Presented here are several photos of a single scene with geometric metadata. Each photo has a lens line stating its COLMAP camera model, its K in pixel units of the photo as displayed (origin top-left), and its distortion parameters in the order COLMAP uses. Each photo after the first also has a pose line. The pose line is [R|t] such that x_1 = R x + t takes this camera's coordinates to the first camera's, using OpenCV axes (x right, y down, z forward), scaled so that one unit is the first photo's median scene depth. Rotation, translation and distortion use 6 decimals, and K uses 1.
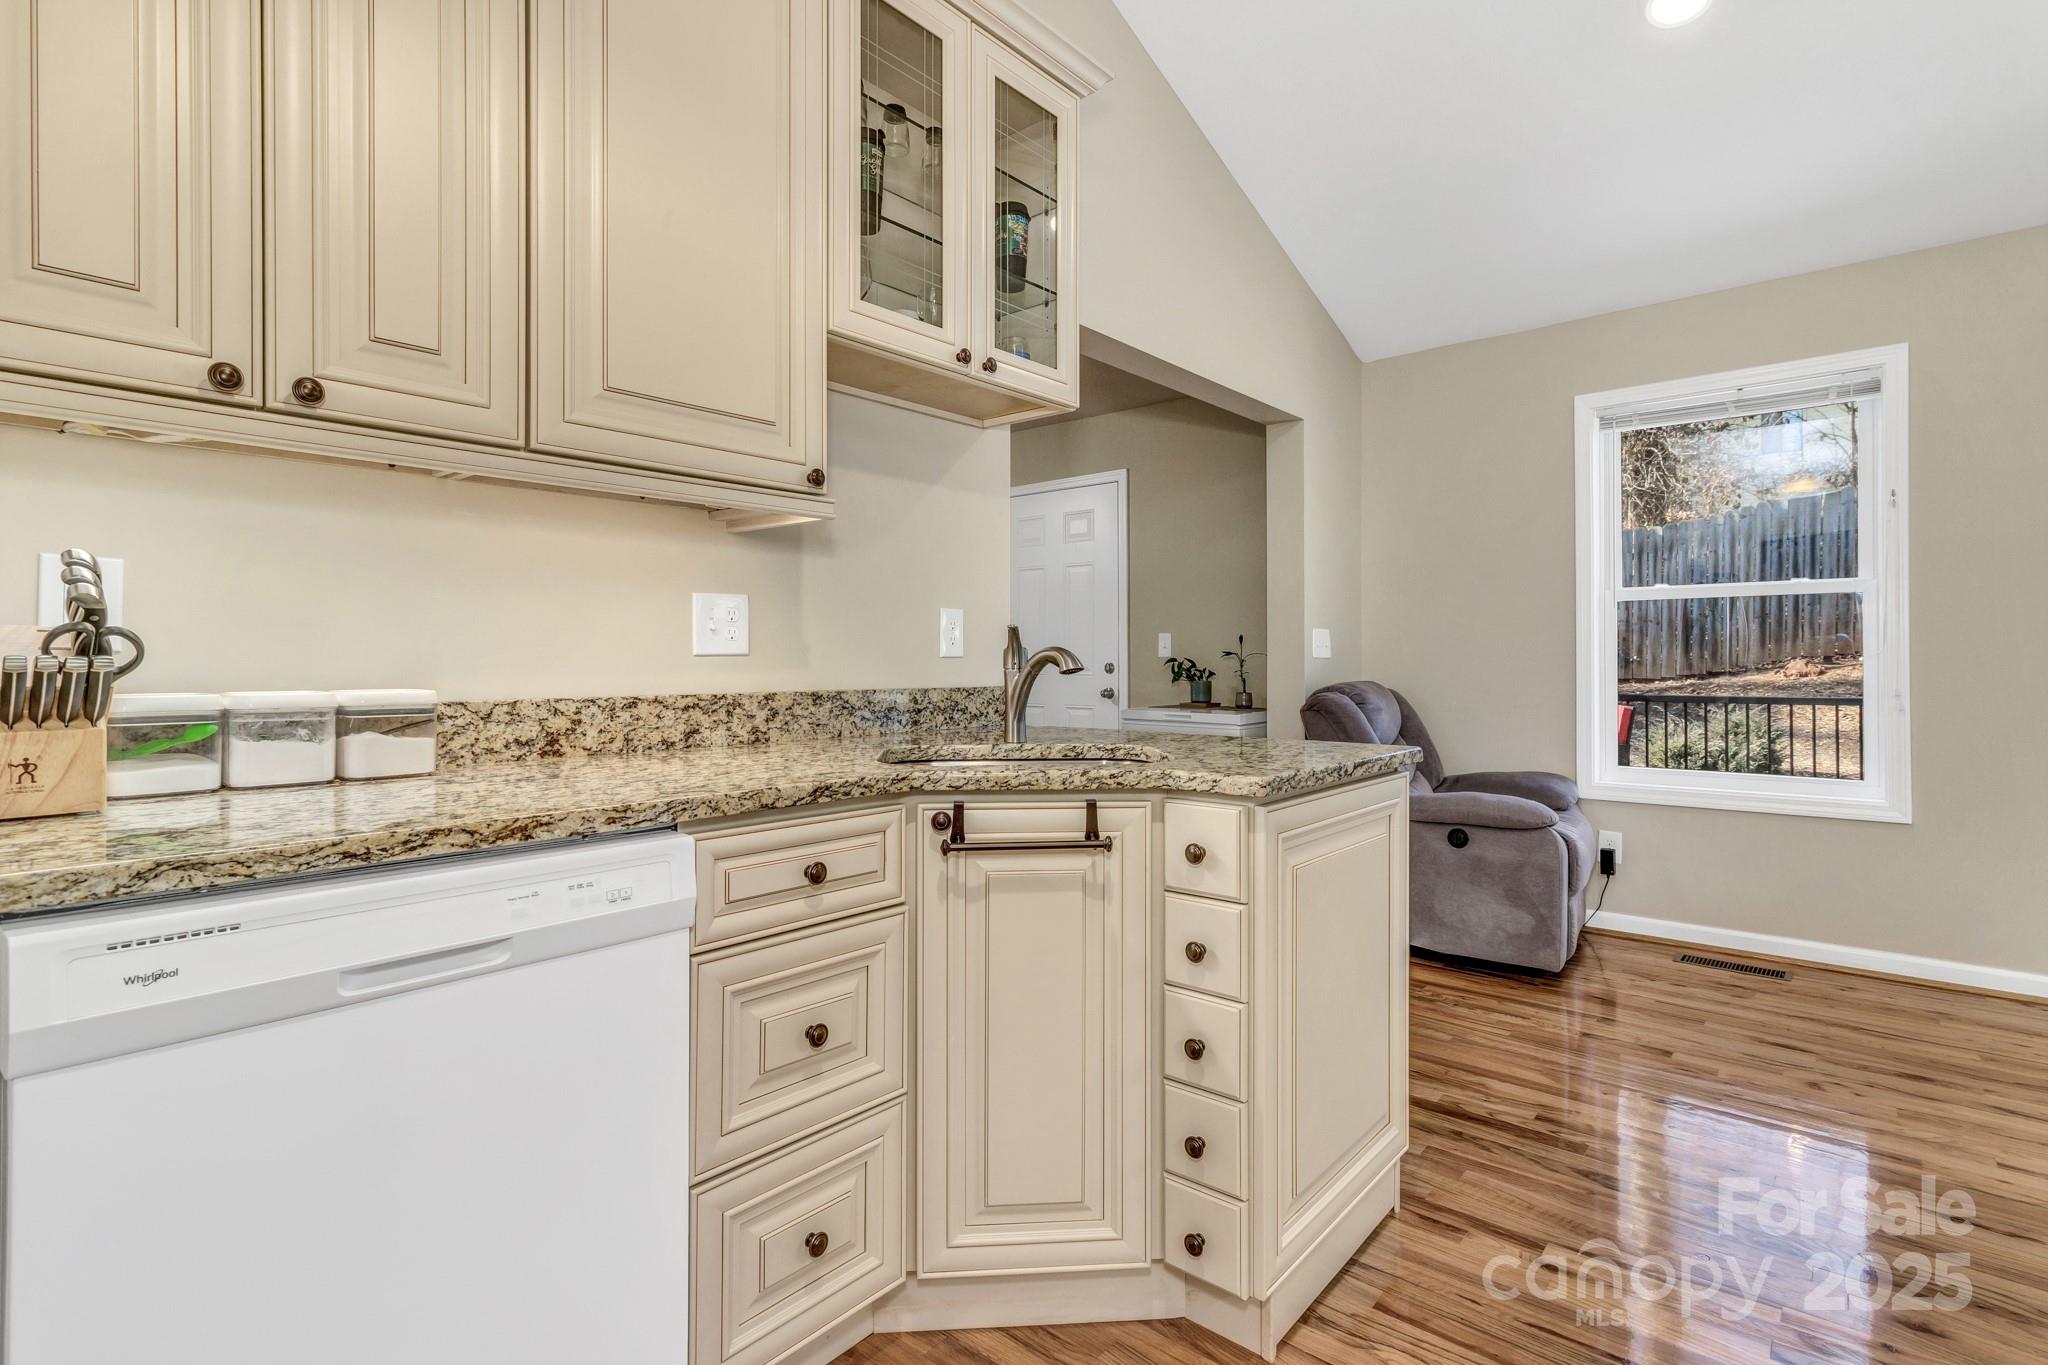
lens RADIAL K [[987.7, 0, 1025.9], [0, 987.7, 657.6], [0, 0, 1]] dist [0.003502, 0.000350]
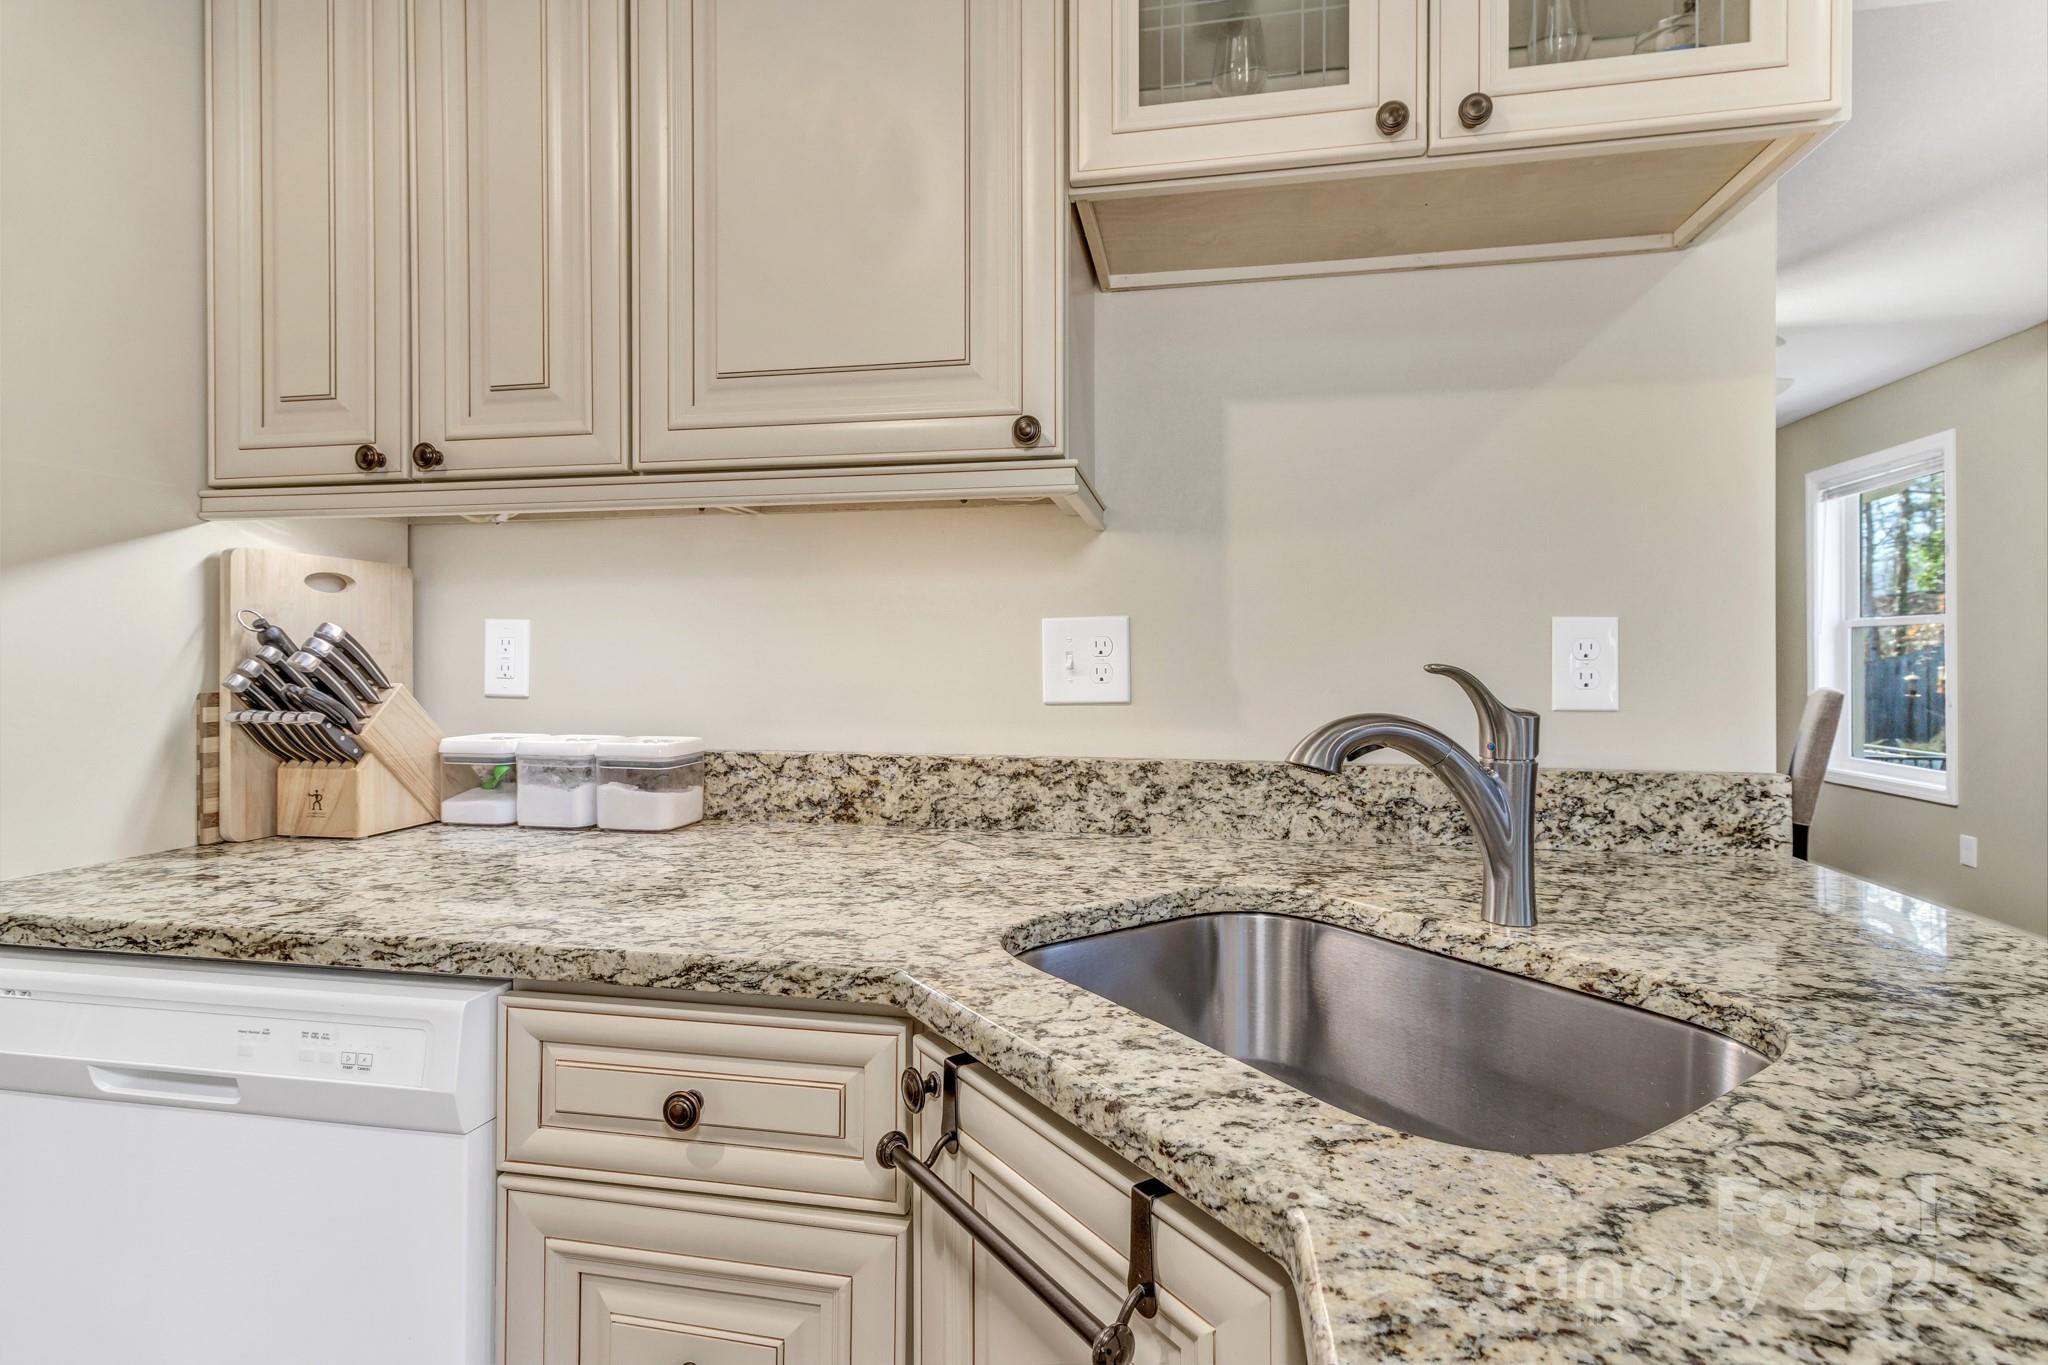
lens RADIAL K [[951.7, 0, 1035.1], [0, 951.7, 656.7], [0, 0, 1]] dist [0.002202, 0.000069]
pose [[0.504092, -0.001163, -0.863649, 0.327224], [0.000259, 0.999999, -0.001195, -0.043490], [0.863650, 0.000379, 0.504092, 0.764901]]
